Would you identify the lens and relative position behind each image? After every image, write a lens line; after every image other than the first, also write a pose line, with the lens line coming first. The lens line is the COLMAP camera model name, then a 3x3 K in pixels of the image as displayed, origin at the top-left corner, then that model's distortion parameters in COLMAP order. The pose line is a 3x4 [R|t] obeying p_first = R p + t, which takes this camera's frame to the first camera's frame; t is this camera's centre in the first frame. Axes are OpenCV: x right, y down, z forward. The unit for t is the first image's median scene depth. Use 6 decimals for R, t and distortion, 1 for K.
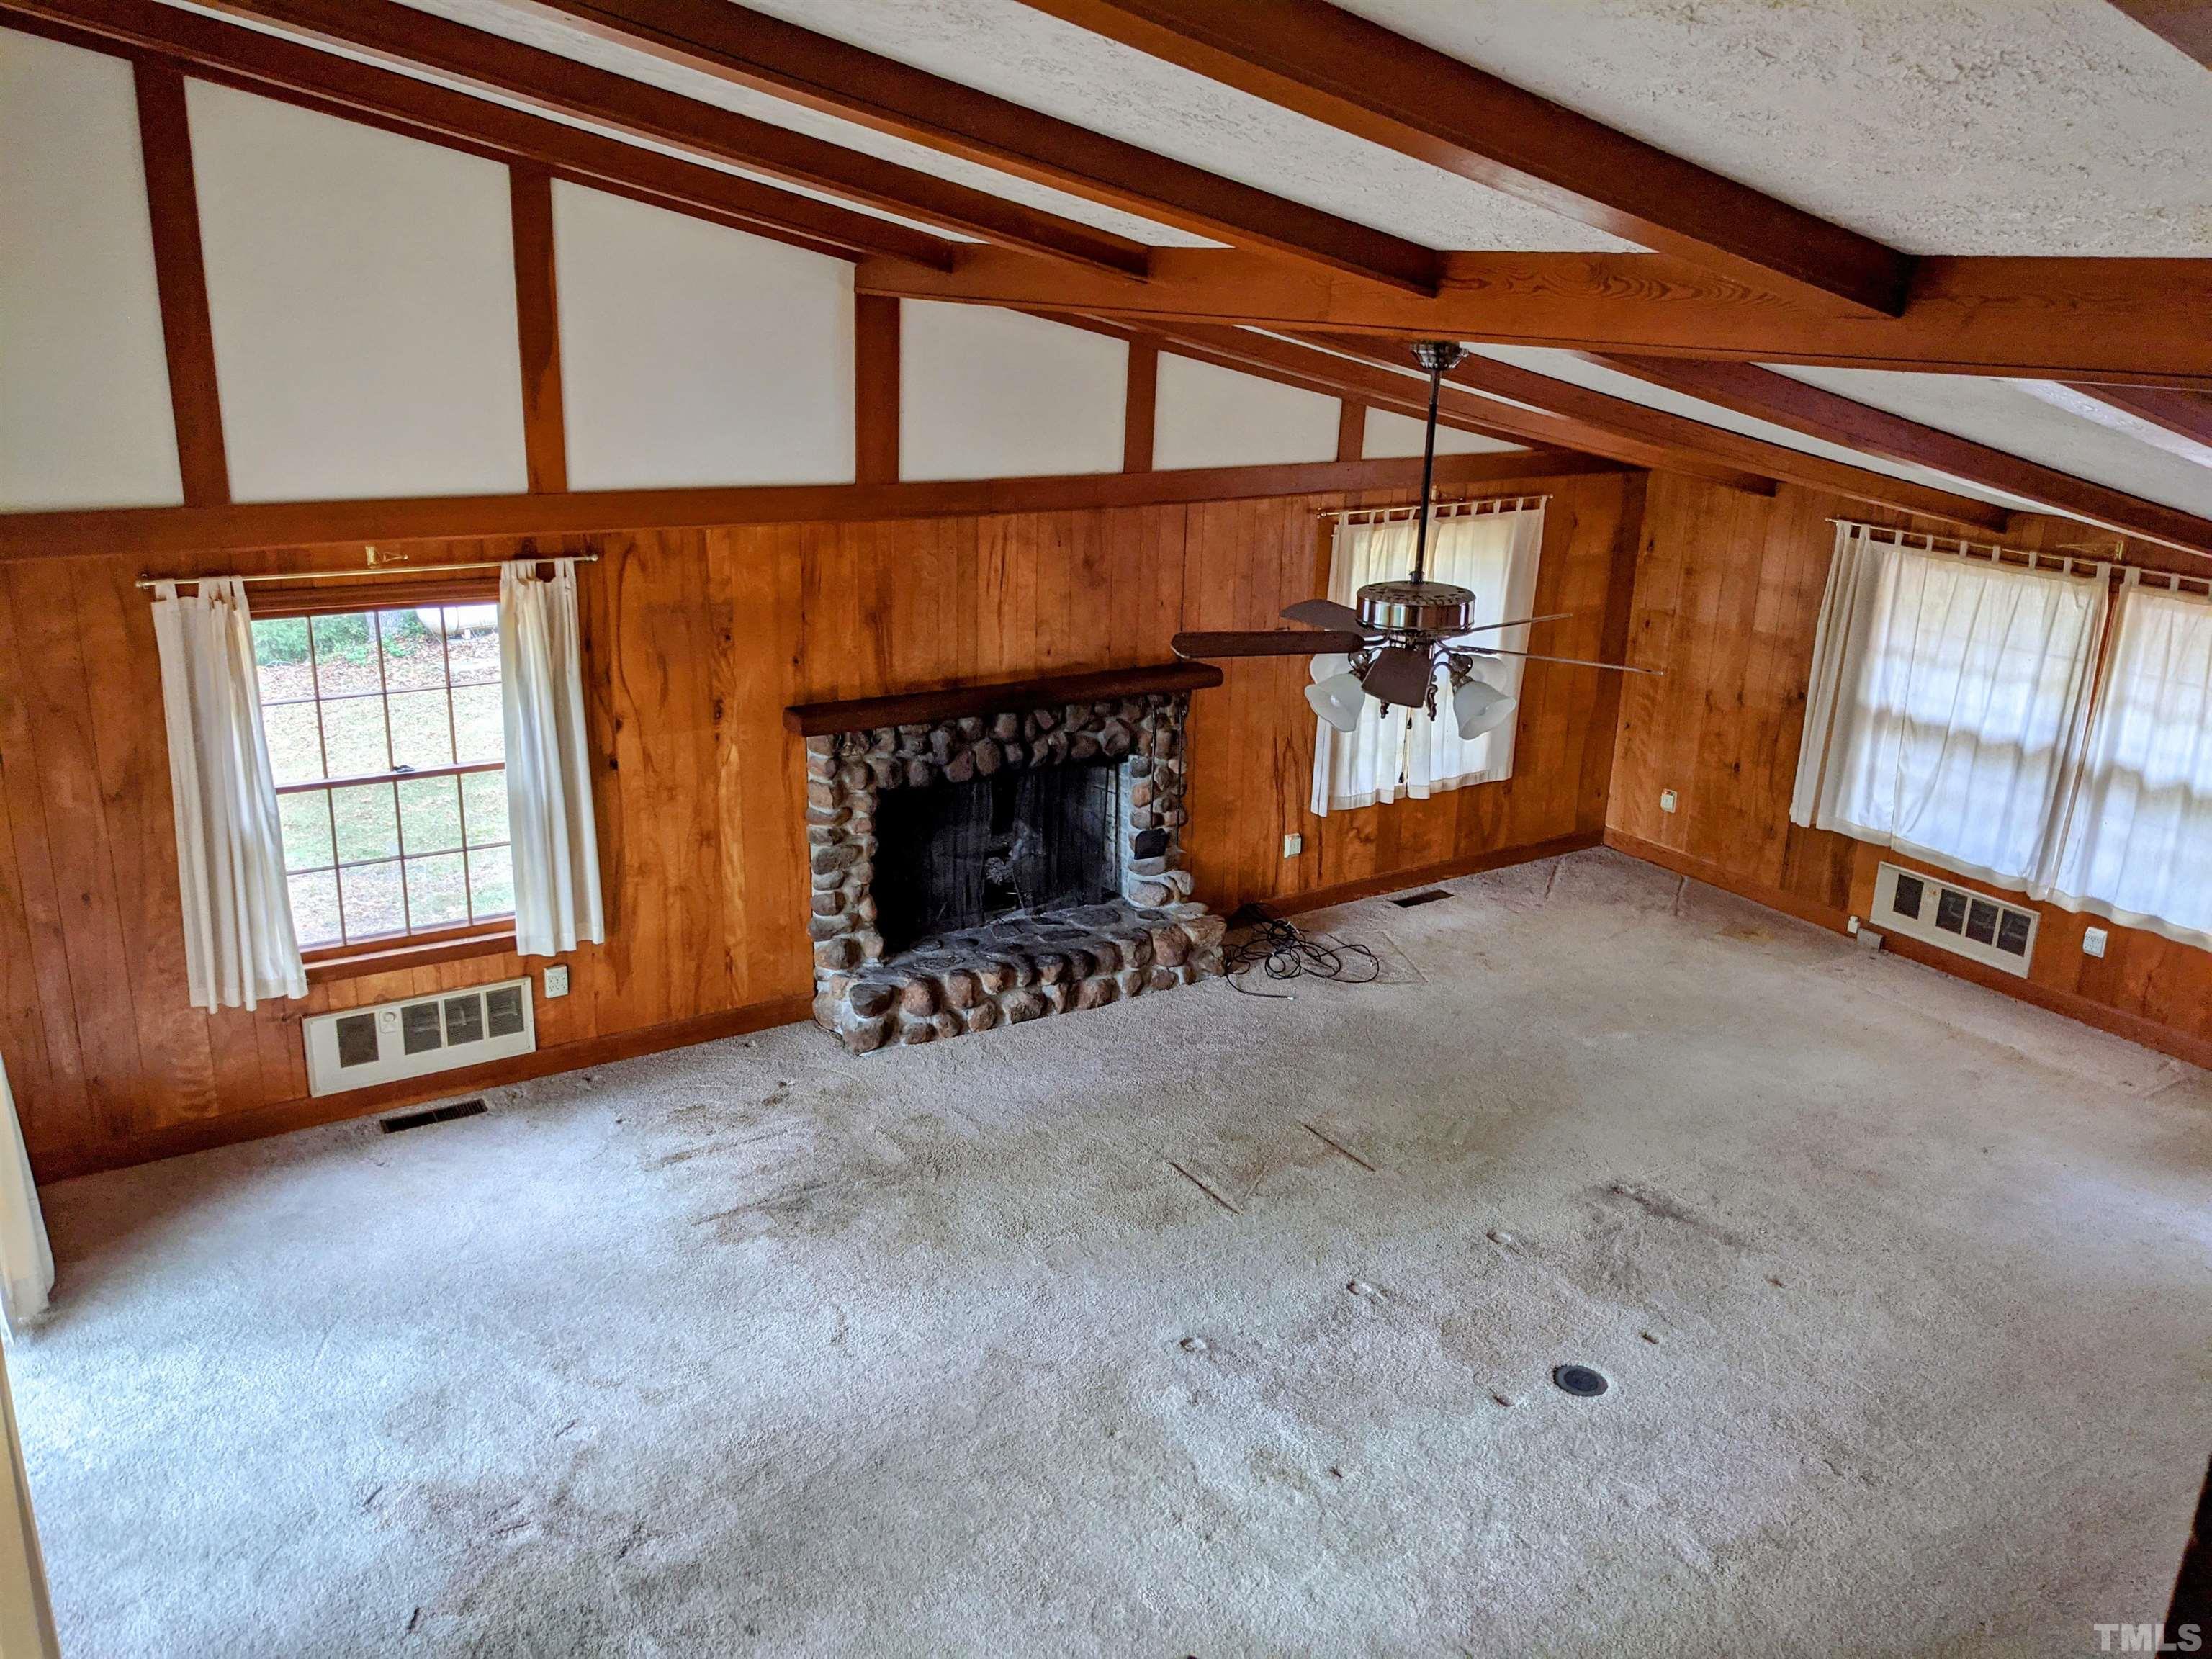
lens RADIAL K [[1725.3, 0, 1108.0], [0, 1725.3, 814.2], [0, 0, 1]] dist [0.010095, 0.000134]
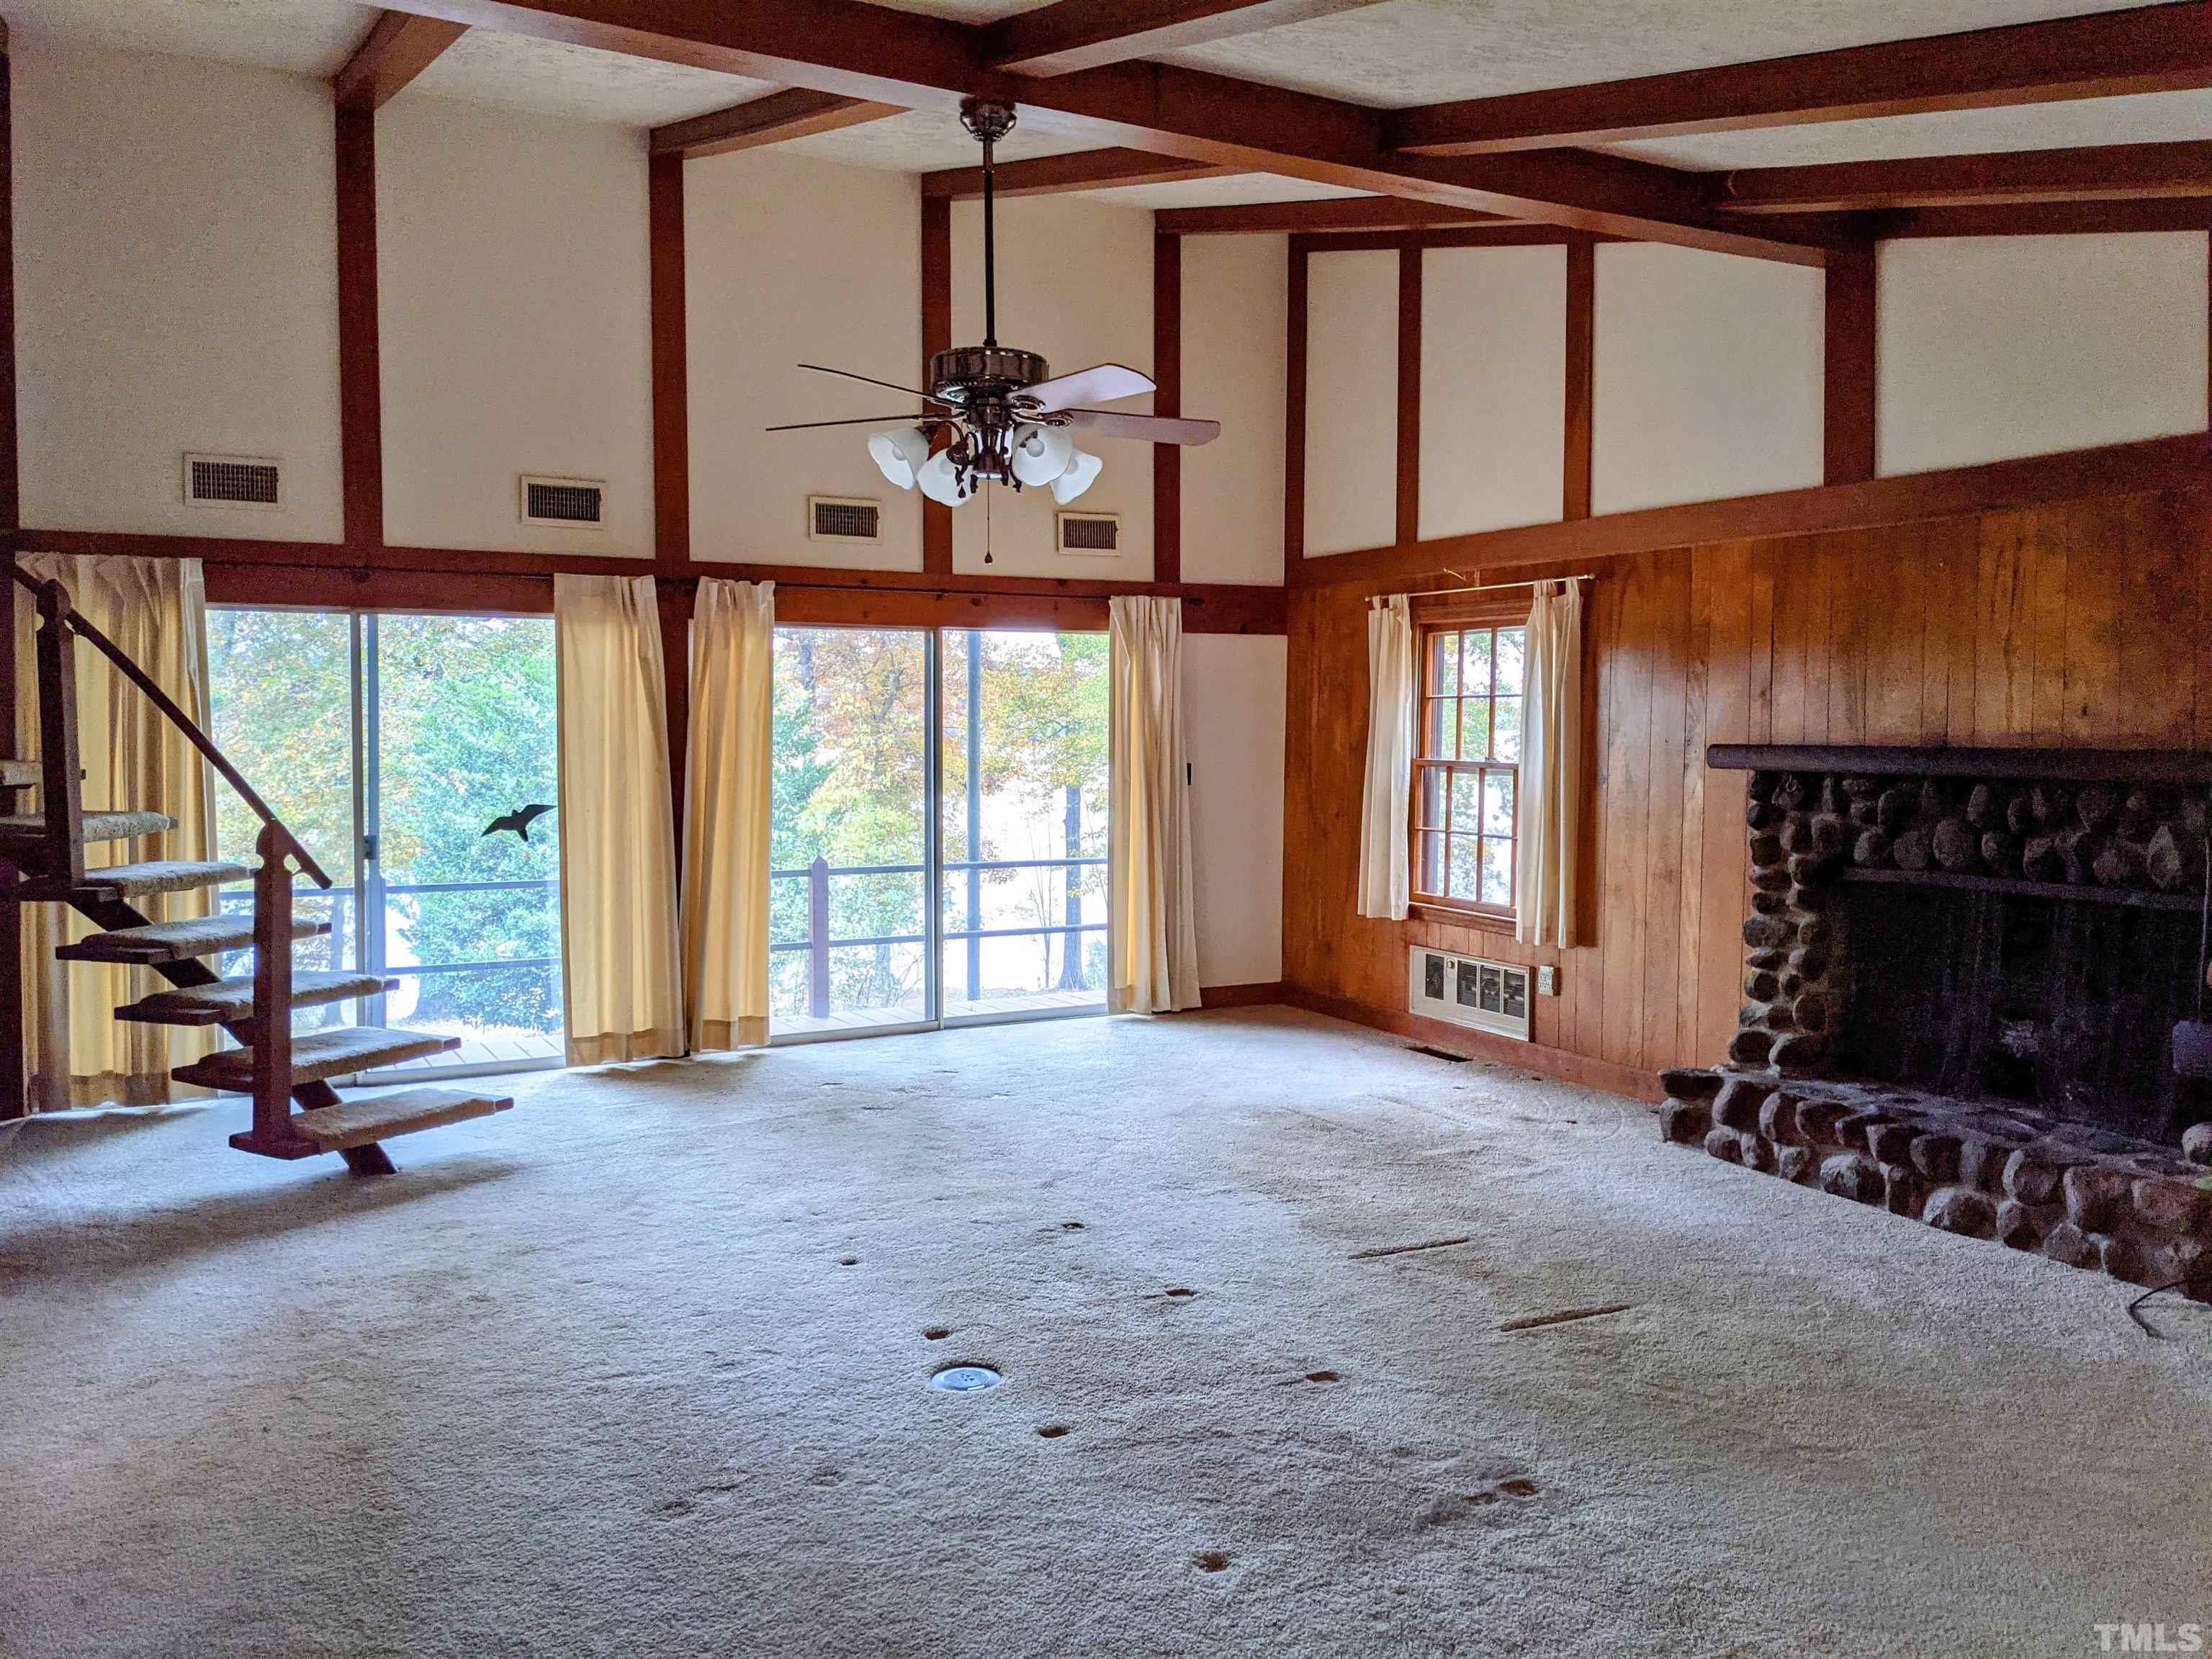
lens RADIAL K [[1725.3, 0, 1100.9], [0, 1725.3, 824.8], [0, 0, 1]] dist [0.010095, 0.000134]
pose [[-0.091911, 0.028091, -0.995371, 0.740123], [-0.307355, 0.949993, 0.055191, 0.030933], [0.947146, 0.311005, -0.078681, 0.774047]]
